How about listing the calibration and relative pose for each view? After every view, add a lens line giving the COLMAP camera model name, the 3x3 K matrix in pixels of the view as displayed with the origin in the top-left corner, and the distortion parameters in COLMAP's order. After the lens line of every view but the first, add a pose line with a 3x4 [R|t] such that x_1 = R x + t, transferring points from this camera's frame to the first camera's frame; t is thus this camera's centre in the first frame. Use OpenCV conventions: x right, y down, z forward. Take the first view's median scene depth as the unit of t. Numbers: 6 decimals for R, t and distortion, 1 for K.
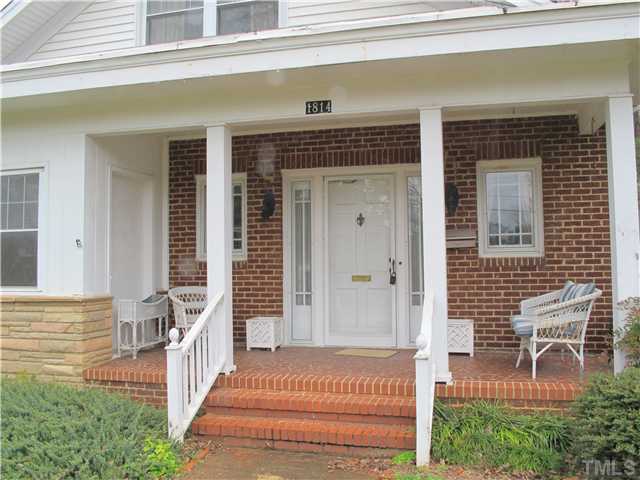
lens RADIAL K [[610.0, 0, 319.6], [0, 610.0, 238.8], [0, 0, 1]] dist [-0.080122, 0.000000]
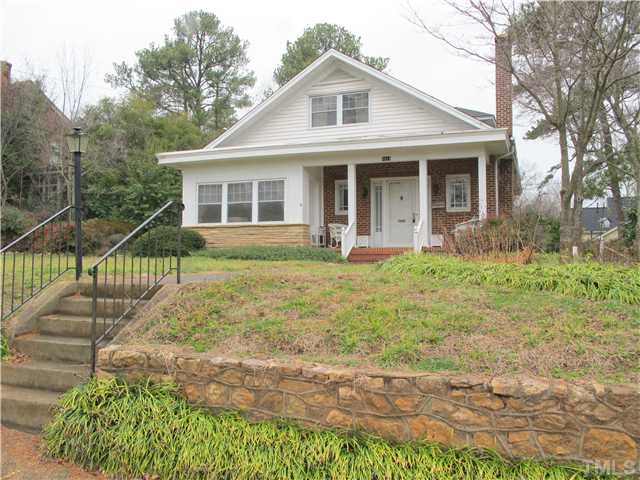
lens RADIAL K [[610.0, 0, 320.9], [0, 610.0, 239.3], [0, 0, 1]] dist [-0.080122, 0.000000]
pose [[0.996354, 0.005131, -0.085162, -0.056369], [-0.005078, 0.999987, 0.000838, 0.156654], [0.085165, -0.000403, 0.996367, -1.733109]]
